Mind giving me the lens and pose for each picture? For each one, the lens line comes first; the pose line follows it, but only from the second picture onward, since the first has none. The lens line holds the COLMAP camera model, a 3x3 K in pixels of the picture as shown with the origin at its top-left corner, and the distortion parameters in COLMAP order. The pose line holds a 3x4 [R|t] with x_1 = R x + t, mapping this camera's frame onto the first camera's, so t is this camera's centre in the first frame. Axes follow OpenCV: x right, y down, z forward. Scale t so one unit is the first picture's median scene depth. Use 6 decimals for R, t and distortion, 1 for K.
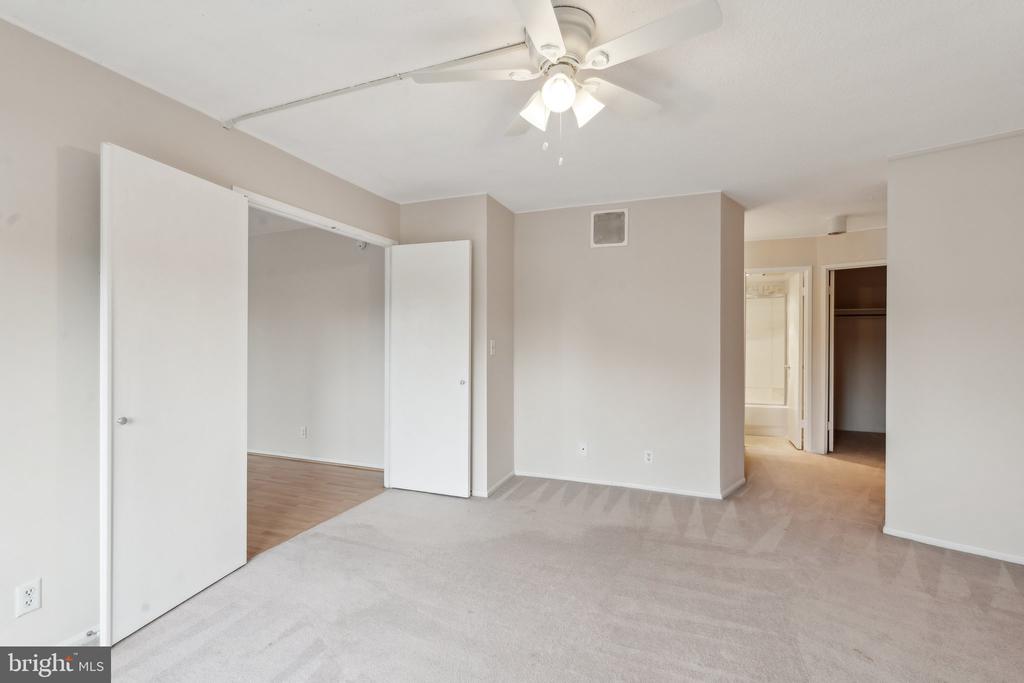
lens RADIAL K [[454.0, 0, 510.1], [0, 454.0, 338.0], [0, 0, 1]] dist [-0.008481, 0.002370]
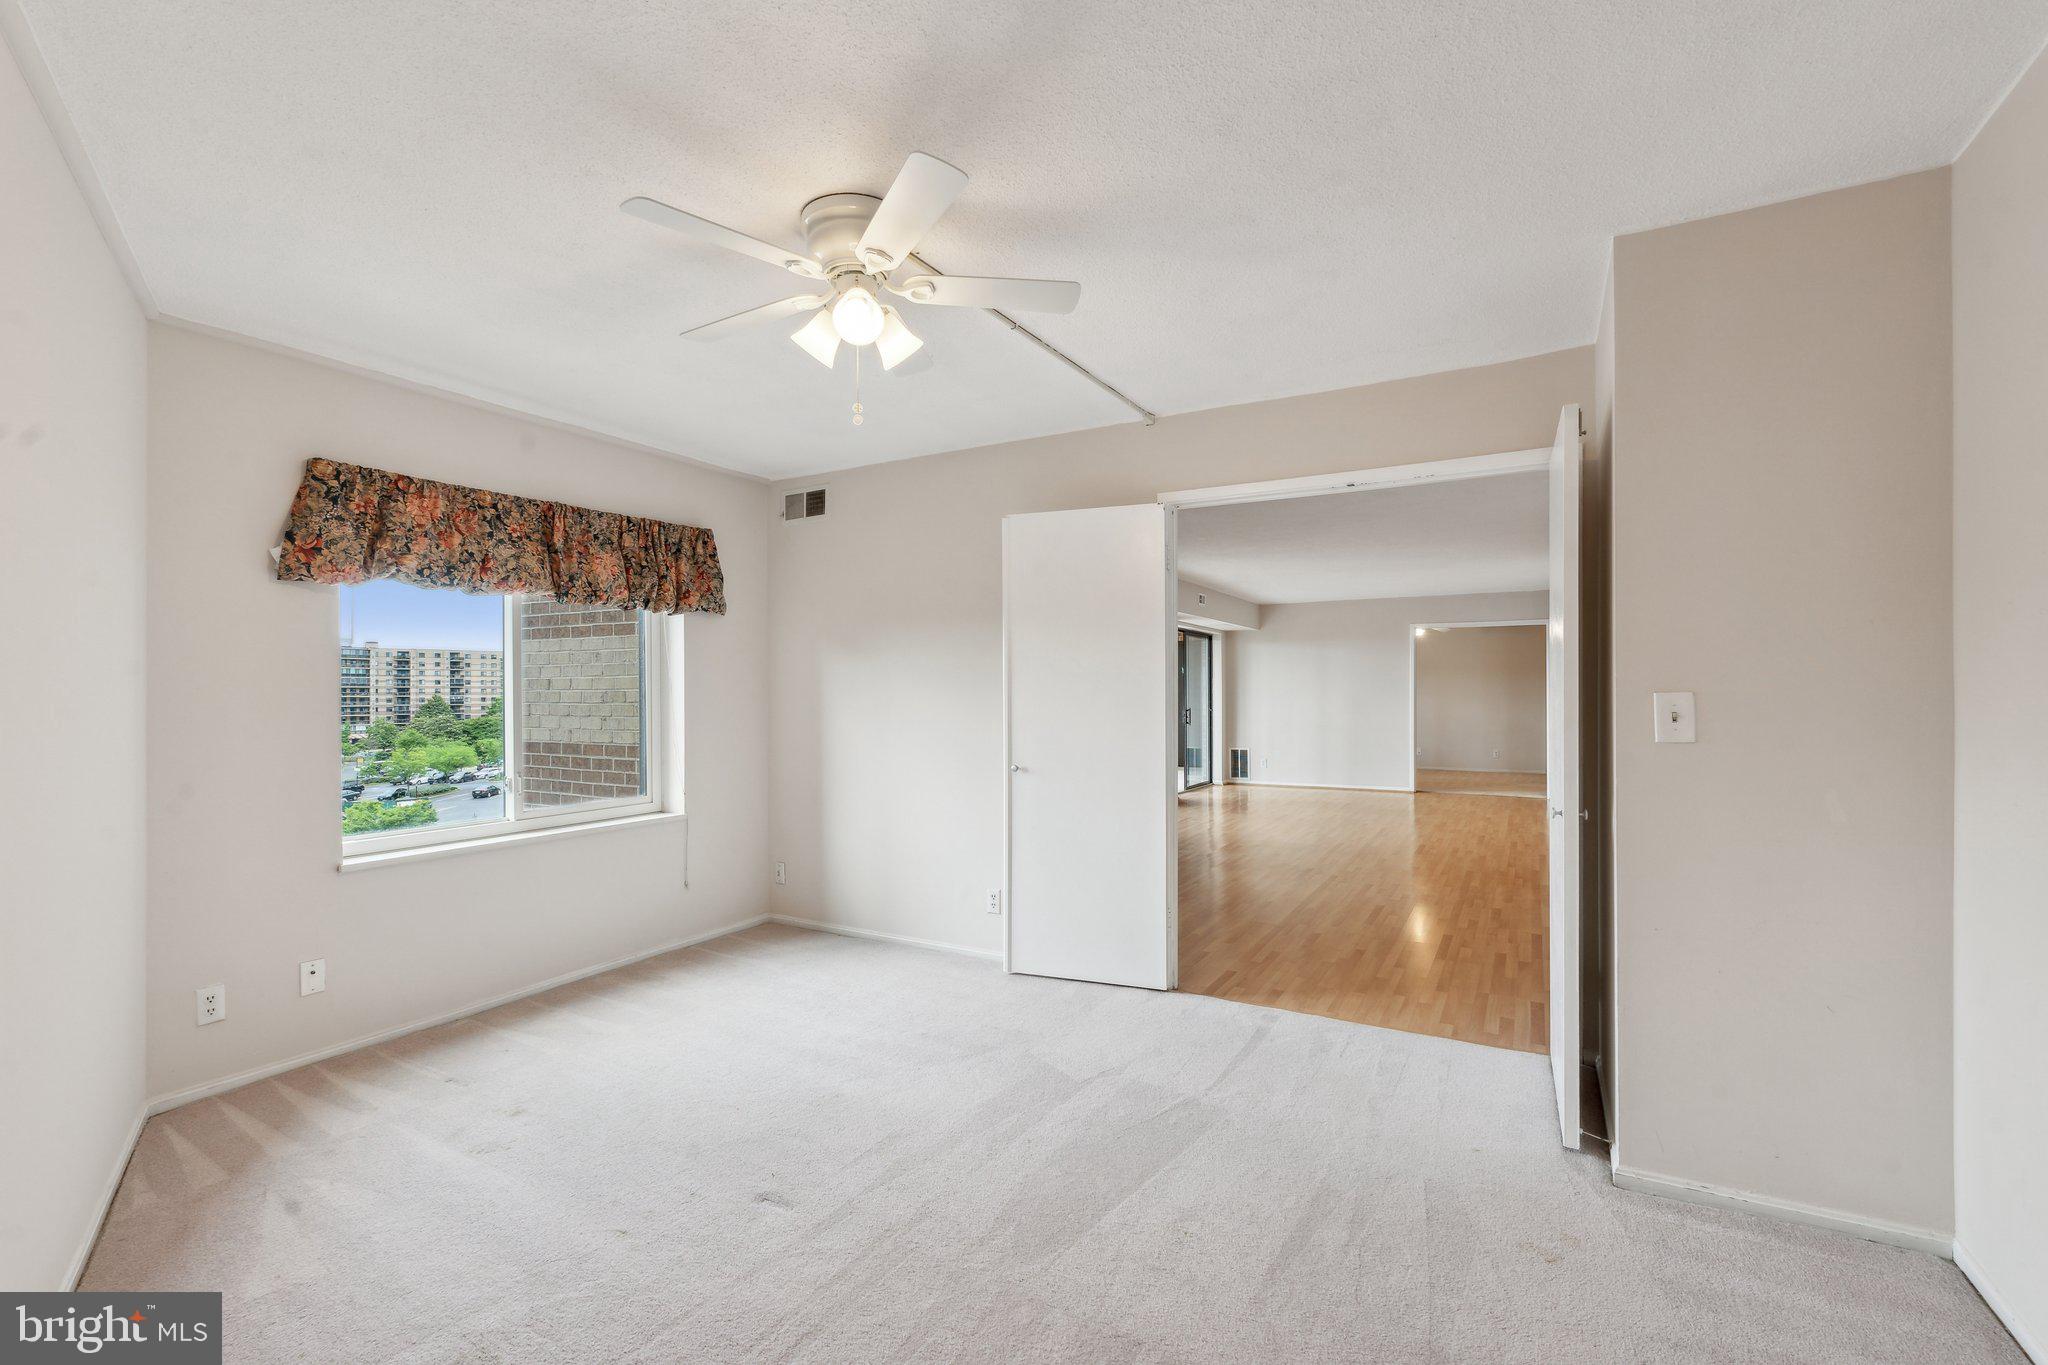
lens RADIAL K [[908.0, 0, 1015.9], [0, 908.0, 692.9], [0, 0, 1]] dist [-0.008481, 0.002370]
pose [[-0.138144, -0.002555, -0.990409, 0.776087], [-0.001441, 0.999996, -0.002379, 0.008604], [0.990411, 0.001098, -0.138147, 0.793635]]
